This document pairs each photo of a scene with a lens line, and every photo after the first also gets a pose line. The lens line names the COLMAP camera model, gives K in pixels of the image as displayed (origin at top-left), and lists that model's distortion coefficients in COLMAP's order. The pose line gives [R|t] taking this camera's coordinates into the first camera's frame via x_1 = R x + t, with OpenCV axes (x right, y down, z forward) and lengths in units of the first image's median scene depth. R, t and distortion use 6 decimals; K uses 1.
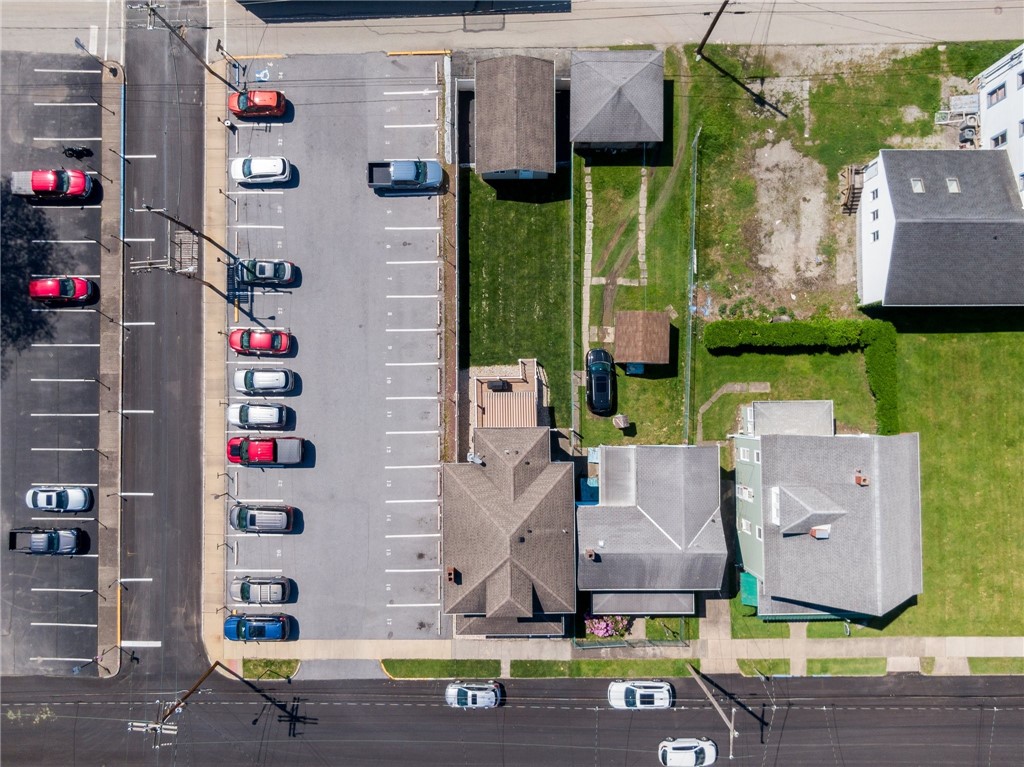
lens RADIAL K [[728.2, 0, 511.9], [0, 728.2, 383.5], [0, 0, 1]] dist [-0.001120, -0.001790]
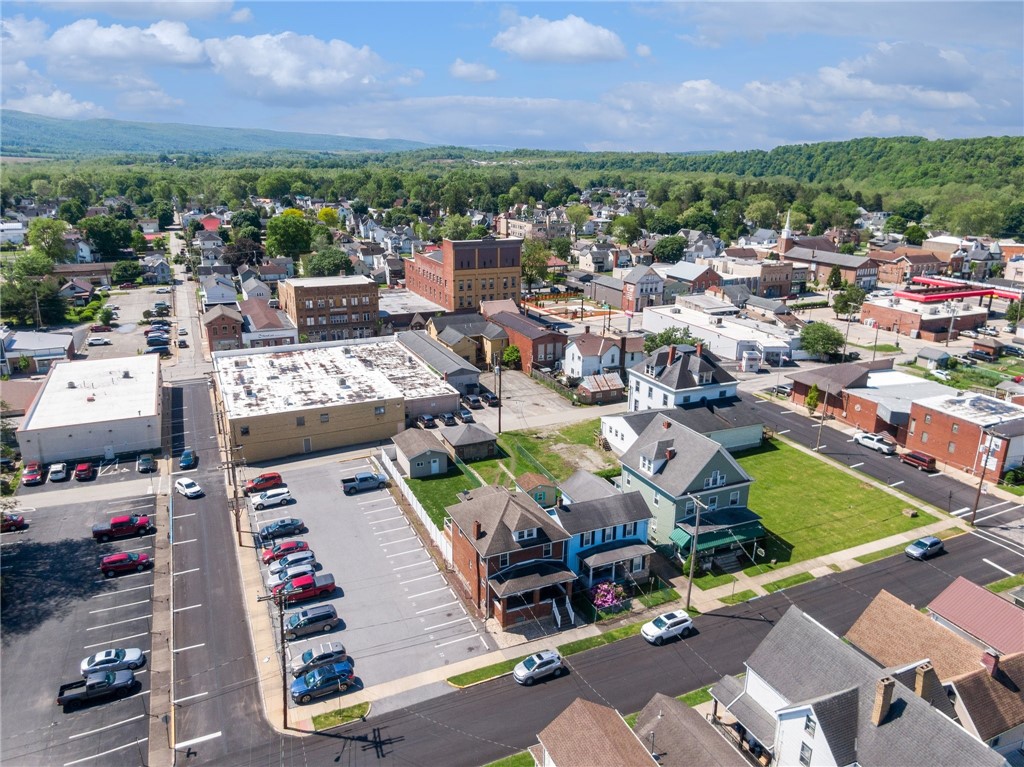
lens RADIAL K [[728.2, 0, 512.3], [0, 728.2, 383.4], [0, 0, 1]] dist [-0.001120, -0.001790]
pose [[0.914175, -0.119454, 0.387317, -0.447967], [0.405105, 0.300358, -0.863525, 1.196957], [-0.013182, 0.946317, 0.322972, 0.253117]]
